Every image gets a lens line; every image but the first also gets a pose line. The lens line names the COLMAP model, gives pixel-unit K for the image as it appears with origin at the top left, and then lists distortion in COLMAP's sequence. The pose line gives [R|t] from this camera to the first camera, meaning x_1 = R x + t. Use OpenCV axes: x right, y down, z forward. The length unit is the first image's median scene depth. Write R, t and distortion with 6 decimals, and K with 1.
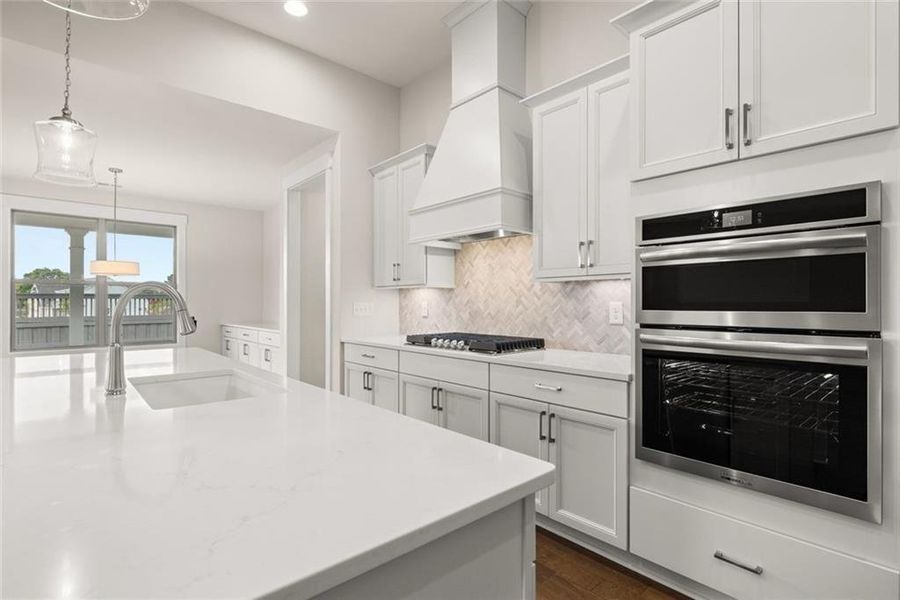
lens RADIAL K [[434.4, 0, 450.0], [0, 434.4, 300.0], [0, 0, 1]] dist [0.000815, 0.000097]
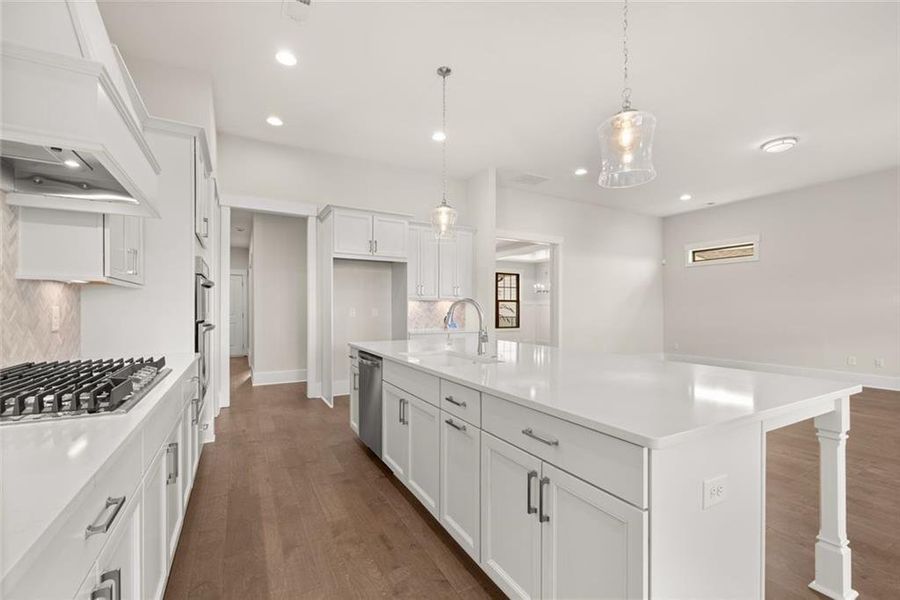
lens RADIAL K [[378.9, 0, 451.1], [0, 378.9, 315.1], [0, 0, 1]] dist [0.000783, 0.000182]
pose [[-0.976183, -0.006615, 0.216846, -0.472730], [-0.005155, 0.999960, 0.007297, 0.009923], [-0.216886, 0.006006, -0.976179, 1.274369]]
